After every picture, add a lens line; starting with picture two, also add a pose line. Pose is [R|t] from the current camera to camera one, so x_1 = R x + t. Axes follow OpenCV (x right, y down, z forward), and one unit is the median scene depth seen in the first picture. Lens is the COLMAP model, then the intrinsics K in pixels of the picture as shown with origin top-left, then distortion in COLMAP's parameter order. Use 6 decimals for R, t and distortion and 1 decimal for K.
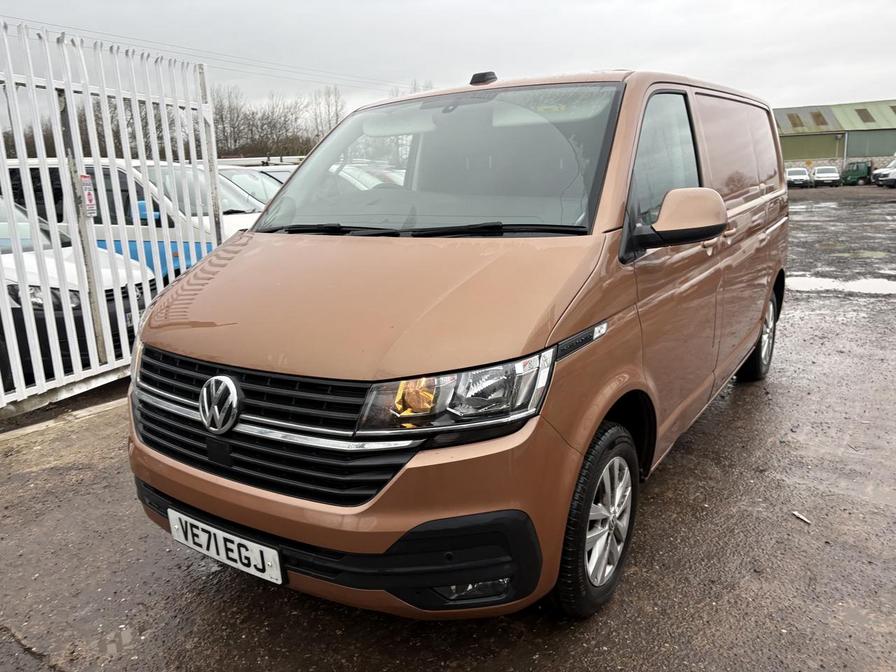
lens RADIAL K [[661.4, 0, 445.9], [0, 661.4, 340.1], [0, 0, 1]] dist [0.039008, -0.007996]
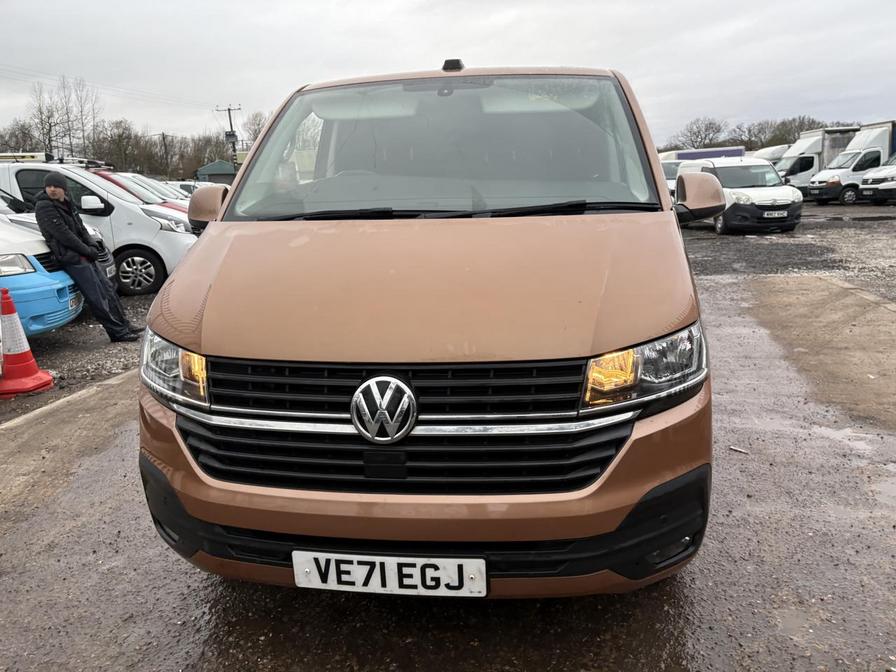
lens RADIAL K [[661.4, 0, 447.6], [0, 661.4, 335.2], [0, 0, 1]] dist [0.039008, -0.007996]
pose [[0.895786, -0.089709, 0.435339, -0.635819], [0.098595, 0.995125, 0.002186, 0.007326], [-0.433413, 0.040964, 0.900264, 0.190994]]
